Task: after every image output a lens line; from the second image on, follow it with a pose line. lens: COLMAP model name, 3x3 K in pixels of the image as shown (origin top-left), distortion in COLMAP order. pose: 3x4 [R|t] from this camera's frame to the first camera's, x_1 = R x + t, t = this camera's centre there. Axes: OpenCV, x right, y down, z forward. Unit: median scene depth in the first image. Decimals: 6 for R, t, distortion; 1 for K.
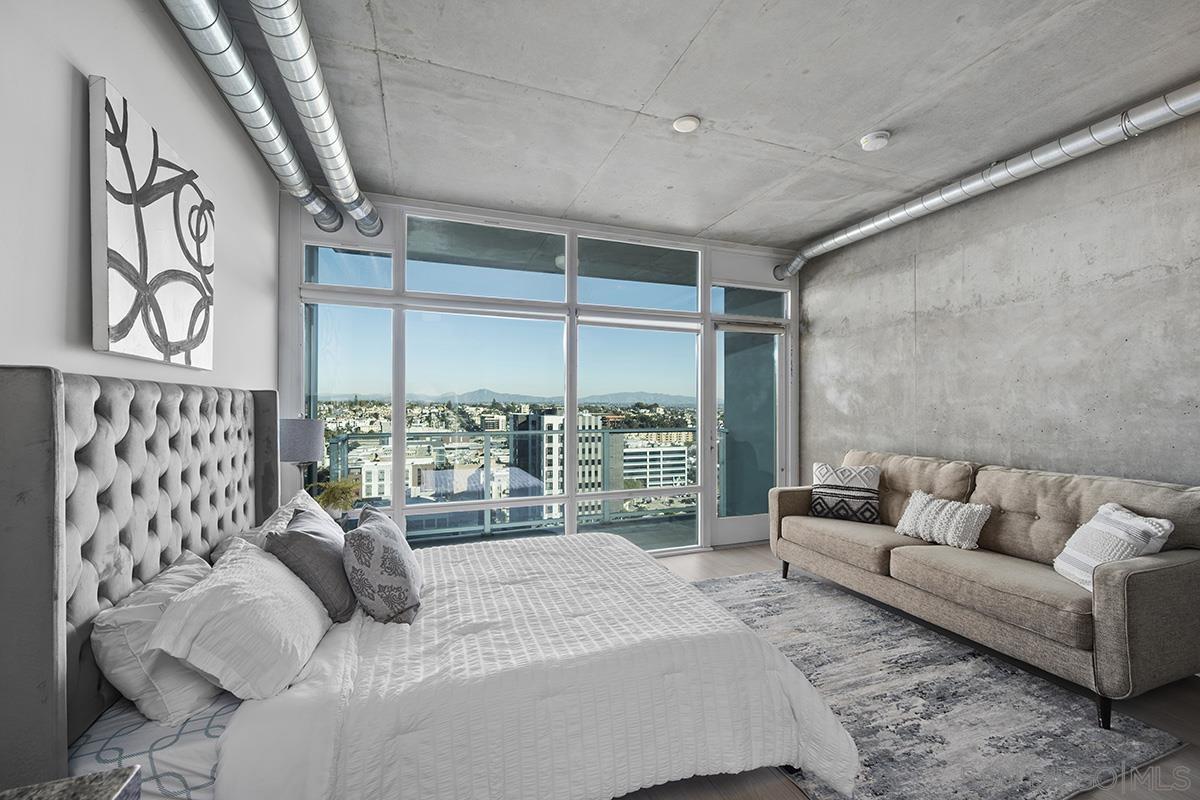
lens RADIAL K [[480.5, 0, 600.0], [0, 480.5, 400.0], [0, 0, 1]] dist [-0.000421, 0.000078]
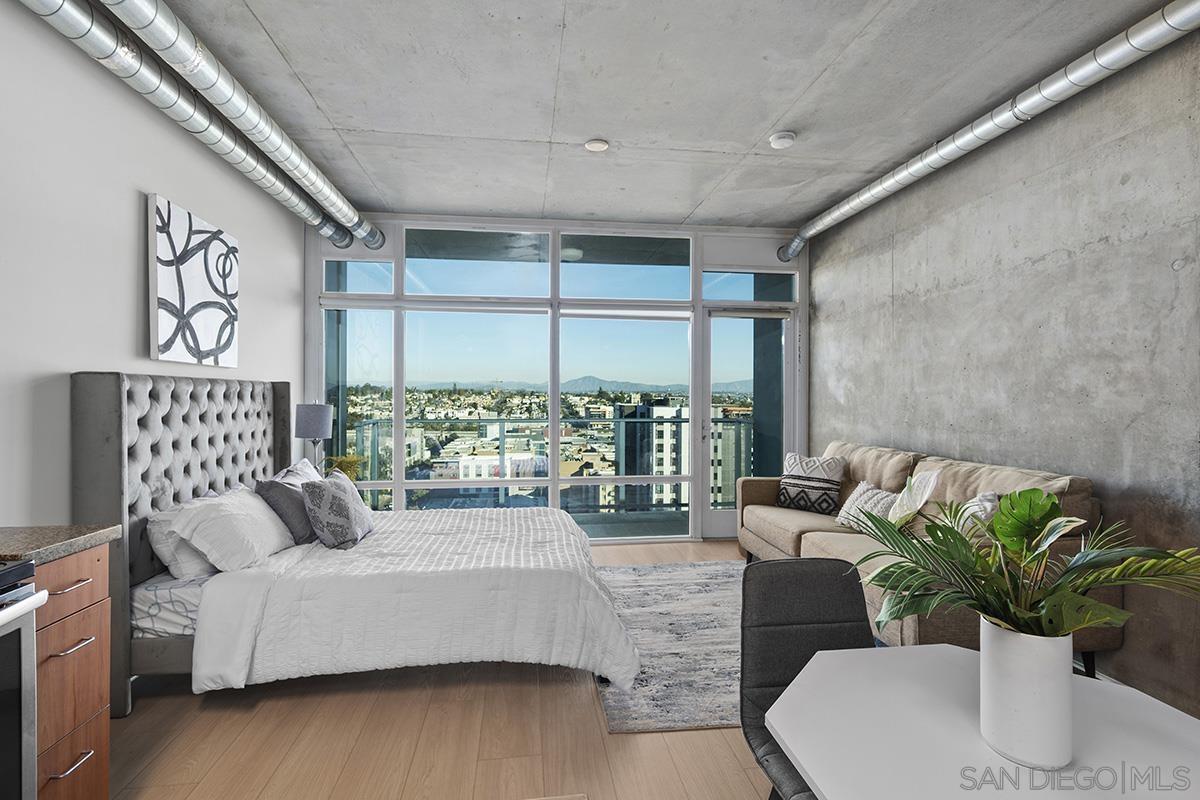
lens RADIAL K [[568.9, 0, 599.0], [0, 568.9, 392.6], [0, 0, 1]] dist [0.000445, -0.000075]
pose [[0.974733, 0.000888, -0.223370, 0.418509], [0.000760, 0.999973, 0.007291, -0.001405], [0.223370, -0.007277, 0.974706, -0.267206]]
